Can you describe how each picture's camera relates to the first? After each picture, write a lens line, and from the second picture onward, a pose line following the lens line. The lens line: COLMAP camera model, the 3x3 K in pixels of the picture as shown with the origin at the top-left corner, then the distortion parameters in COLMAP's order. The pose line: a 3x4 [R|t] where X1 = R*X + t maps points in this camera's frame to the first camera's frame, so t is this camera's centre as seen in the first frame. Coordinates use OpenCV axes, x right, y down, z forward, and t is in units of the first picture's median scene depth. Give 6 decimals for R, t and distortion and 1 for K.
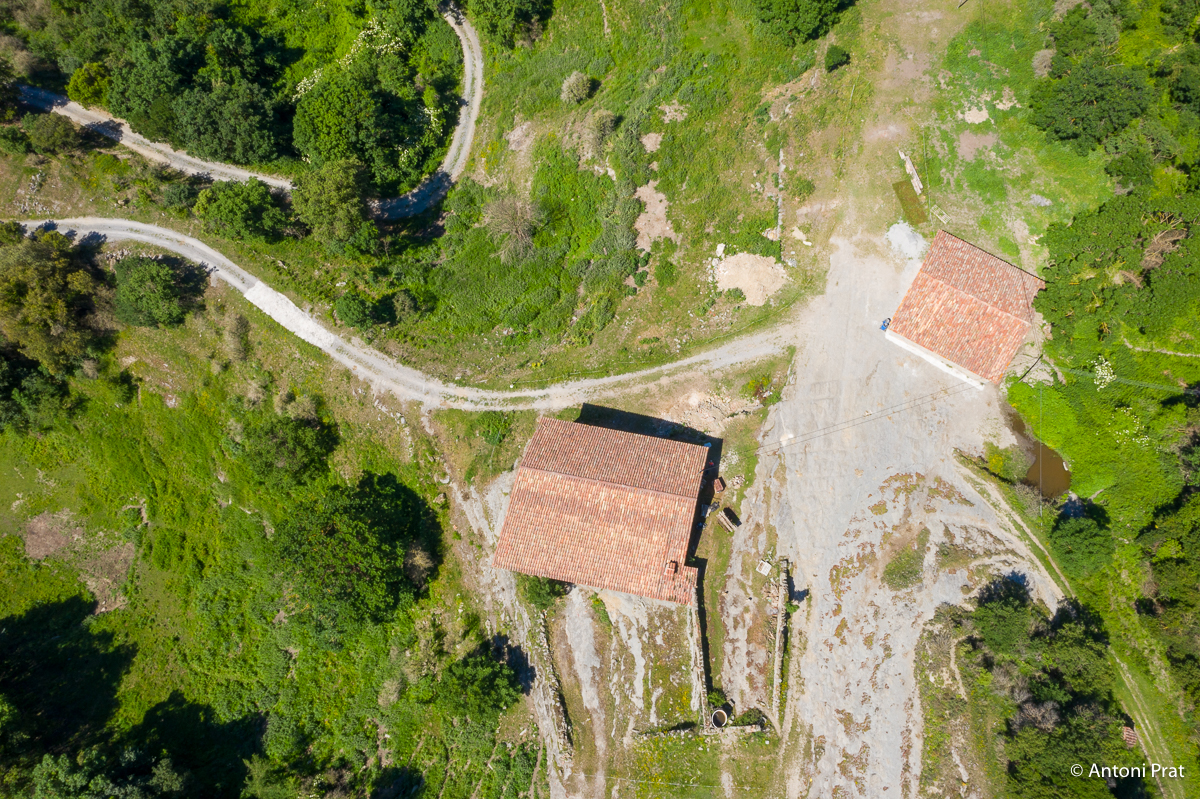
lens RADIAL K [[946.5, 0, 598.4], [0, 946.5, 406.1], [0, 0, 1]] dist [-0.026204, 0.010778]
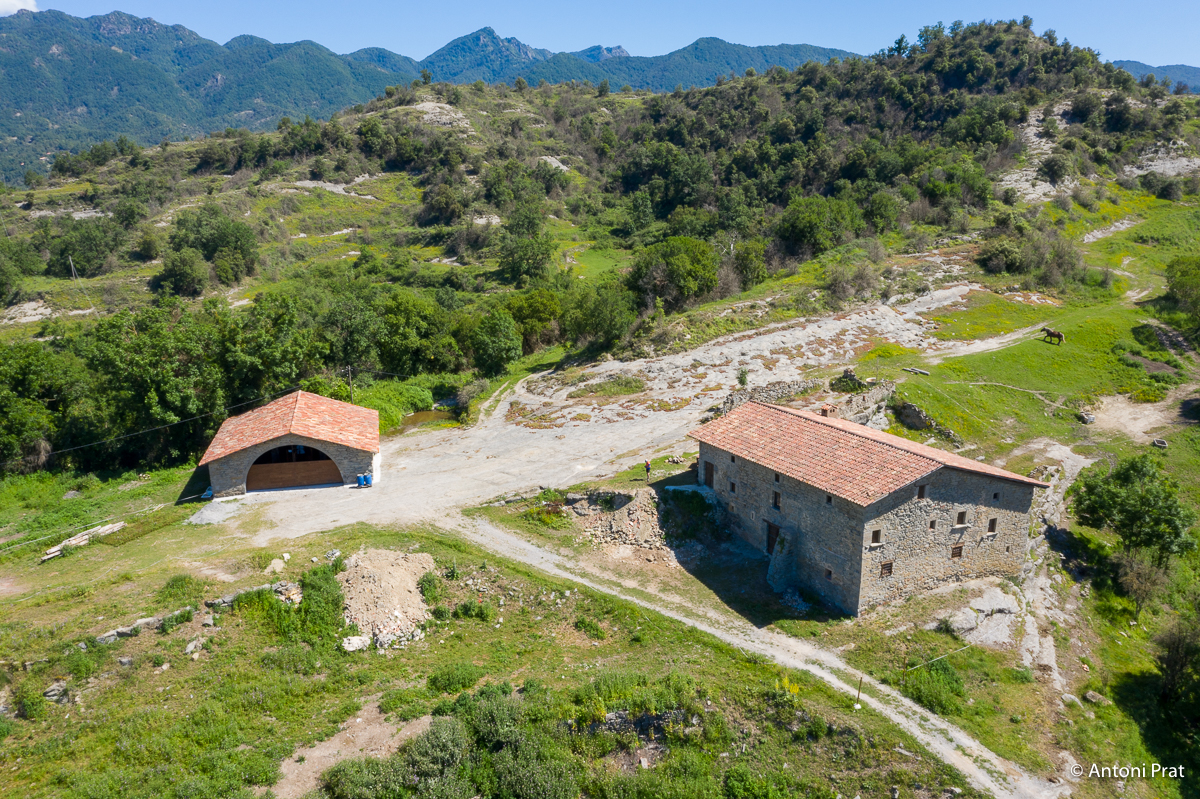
lens RADIAL K [[946.5, 0, 598.4], [0, 946.5, 406.1], [0, 0, 1]] dist [-0.026204, 0.010778]
pose [[-0.679231, -0.175097, 0.712732, -0.316719], [0.709664, 0.090937, 0.698647, -0.461477], [-0.187144, 0.980343, 0.062493, 0.853261]]
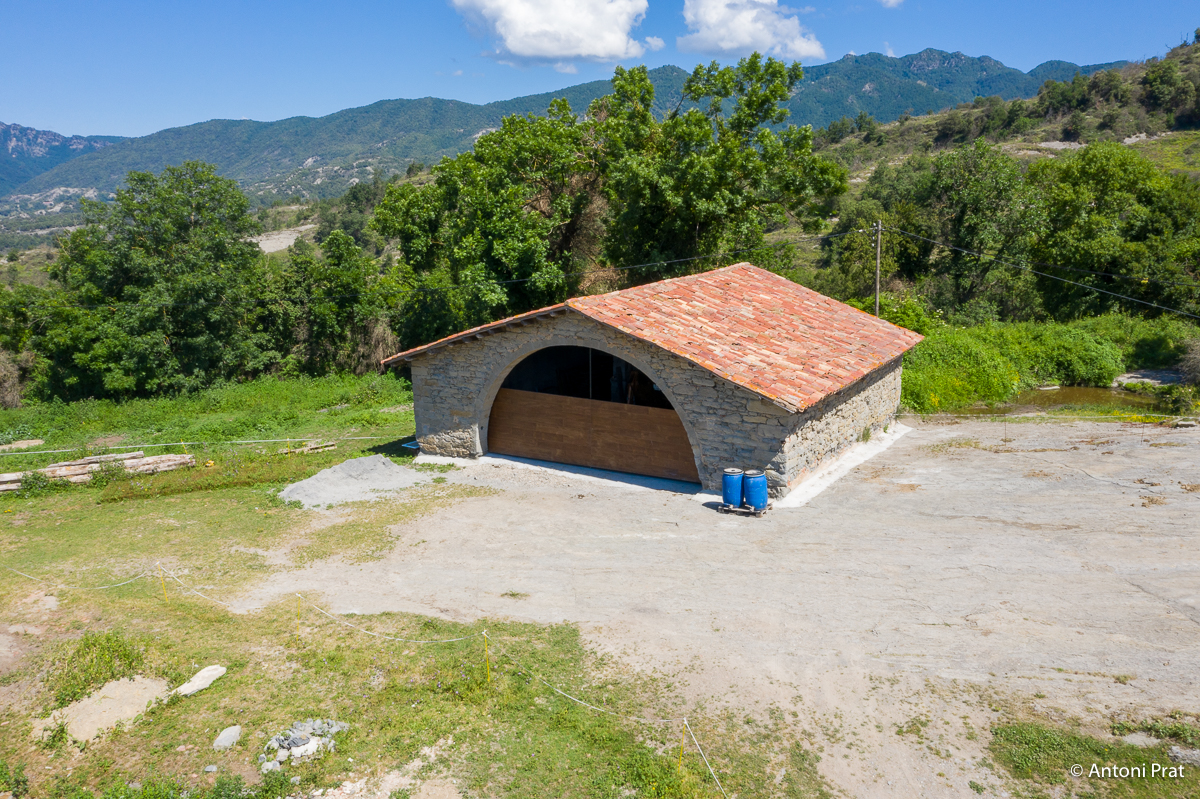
lens RADIAL K [[946.5, 0, 598.4], [0, 946.5, 406.1], [0, 0, 1]] dist [-0.026204, 0.010778]
pose [[0.024373, -0.208144, 0.977794, 0.088218], [0.964620, 0.261735, 0.031671, -0.129481], [-0.262515, 0.942428, 0.207159, 0.930401]]
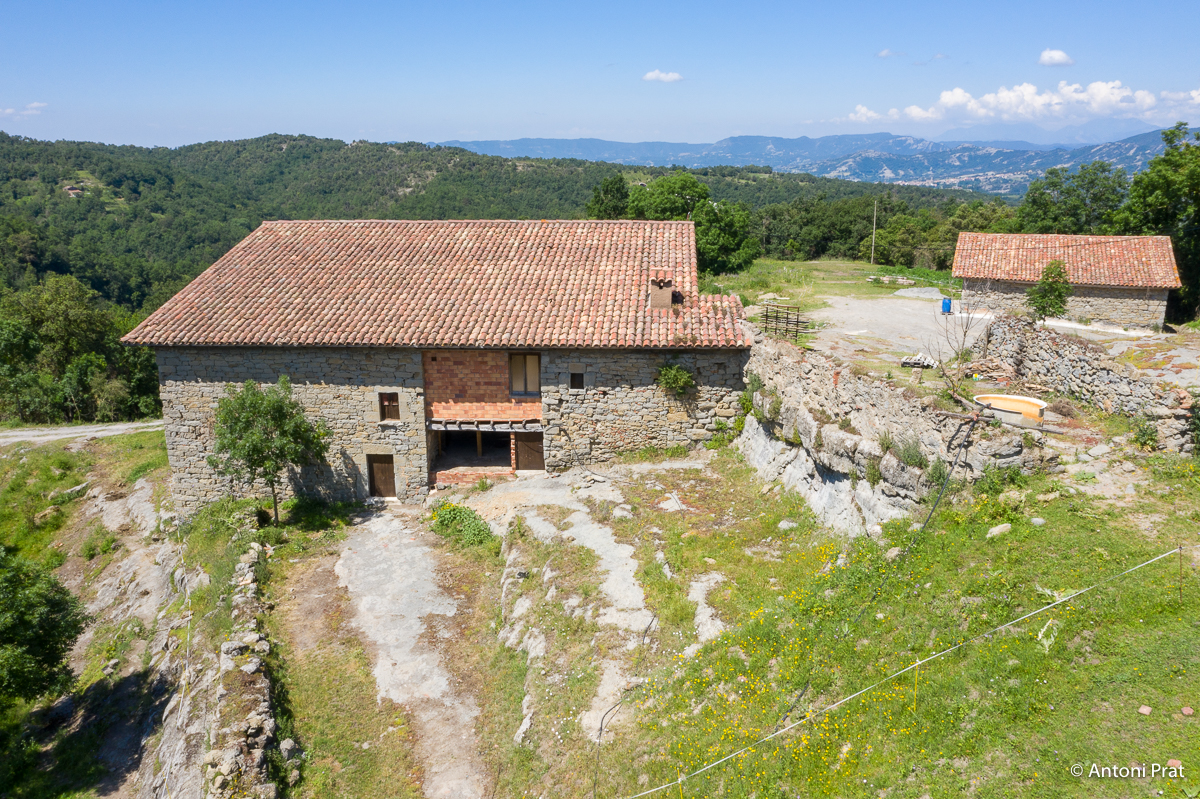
lens RADIAL K [[946.5, 0, 598.4], [0, 946.5, 406.1], [0, 0, 1]] dist [-0.026204, 0.010778]
pose [[0.990558, -0.023242, 0.135108, 0.005158], [0.127908, 0.511339, -0.849807, 0.417820], [-0.049335, 0.859065, 0.509483, 0.751132]]
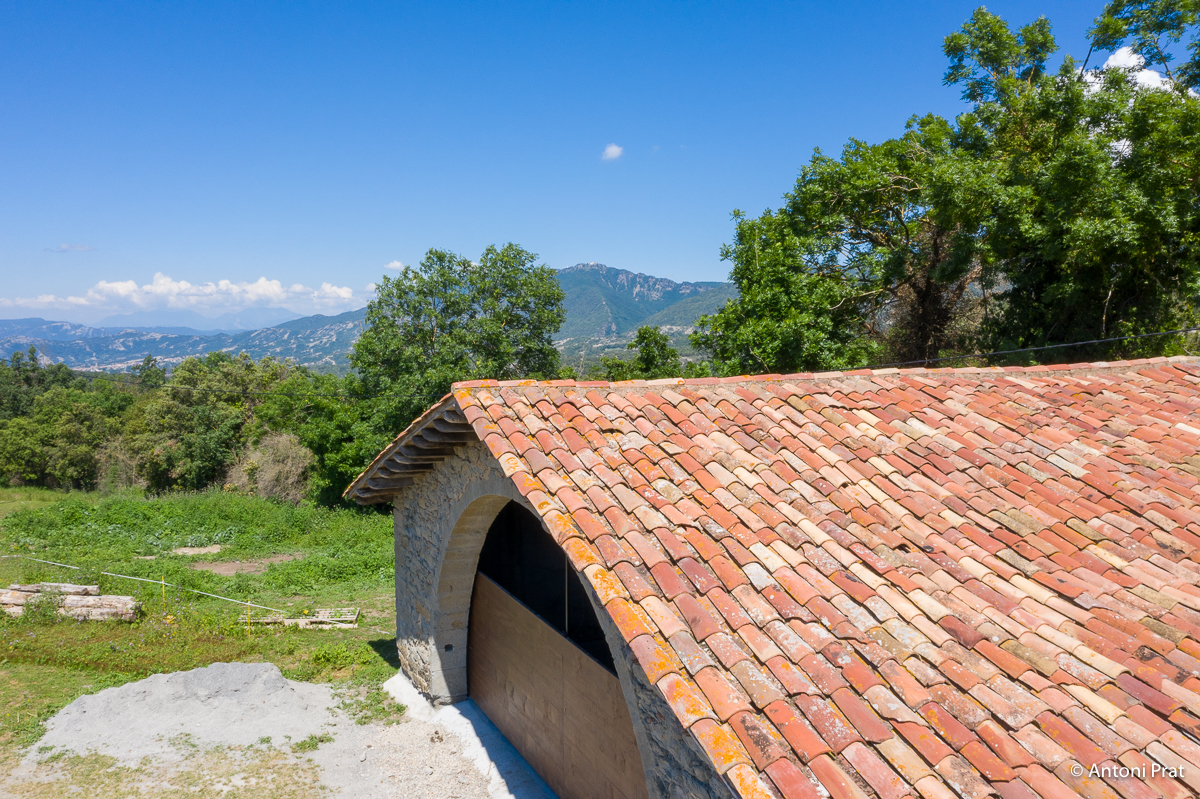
lens RADIAL K [[946.5, 0, 598.4], [0, 946.5, 406.1], [0, 0, 1]] dist [-0.026204, 0.010778]
pose [[0.574592, -0.046995, 0.817090, 0.257787], [0.785653, 0.311417, -0.534574, -0.073893], [-0.229334, 0.949111, 0.215859, 0.935445]]
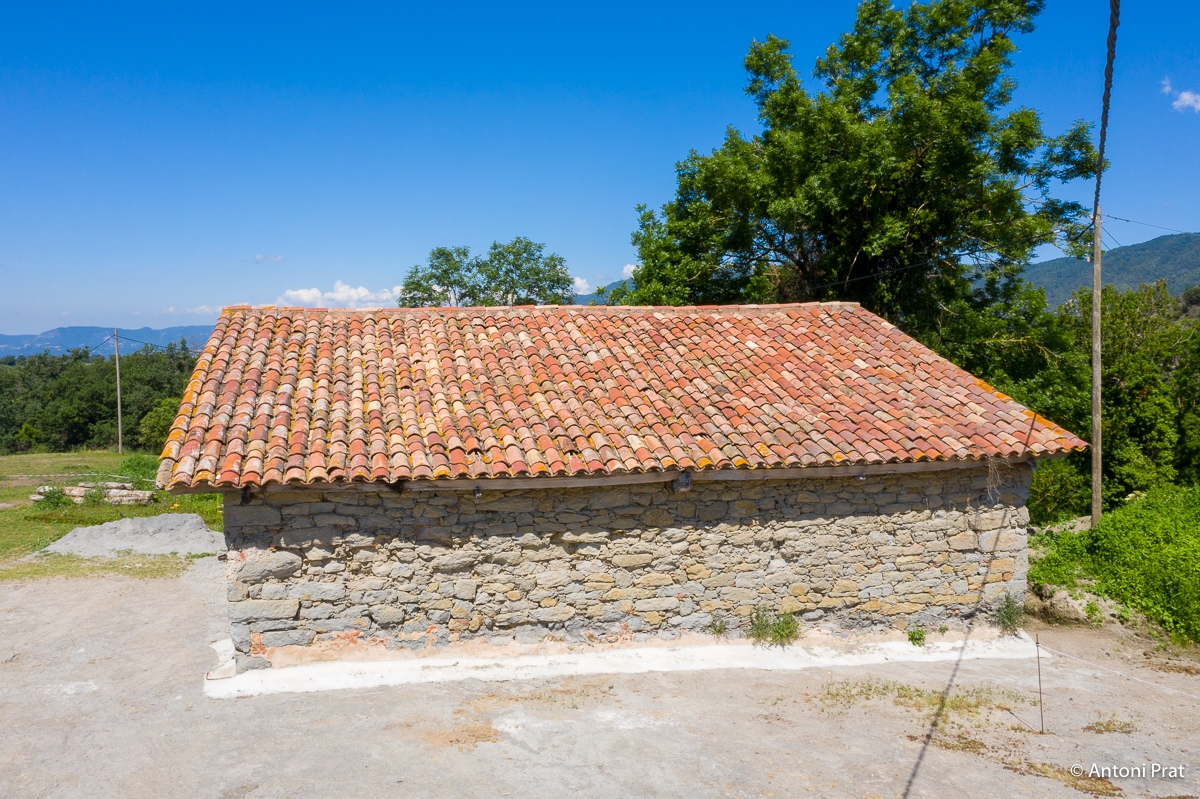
lens RADIAL K [[944.8, 0, 598.1], [0, 944.8, 396.6], [0, 0, 1]] dist [-0.008817, -0.001043]
pose [[0.704879, -0.031185, 0.708642, 0.257866], [0.681062, 0.308963, -0.663850, 0.017666], [-0.198242, 0.950563, 0.239020, 0.920577]]
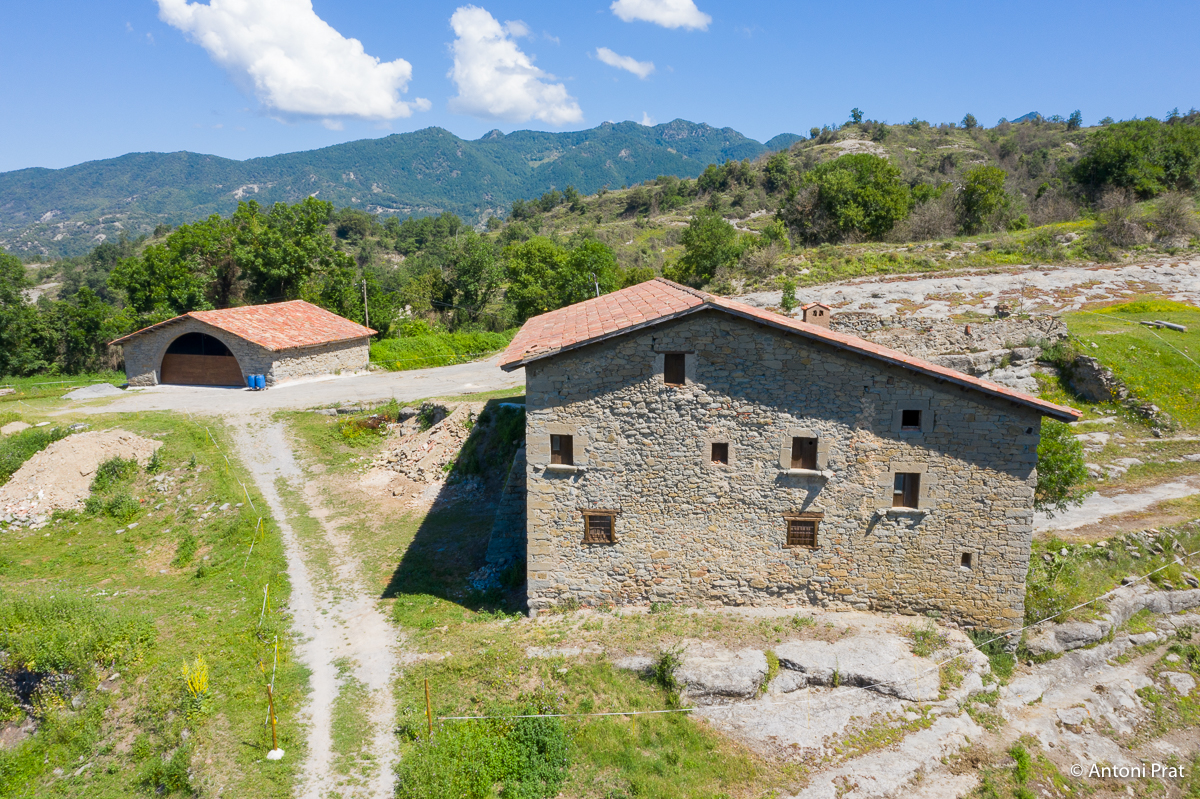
lens RADIAL K [[946.5, 0, 598.4], [0, 946.5, 406.1], [0, 0, 1]] dist [-0.026204, 0.010778]
pose [[-0.208110, -0.147361, 0.966941, -0.302509], [0.943135, 0.231748, 0.238305, -0.021497], [-0.259203, 0.961550, 0.090752, 0.893186]]
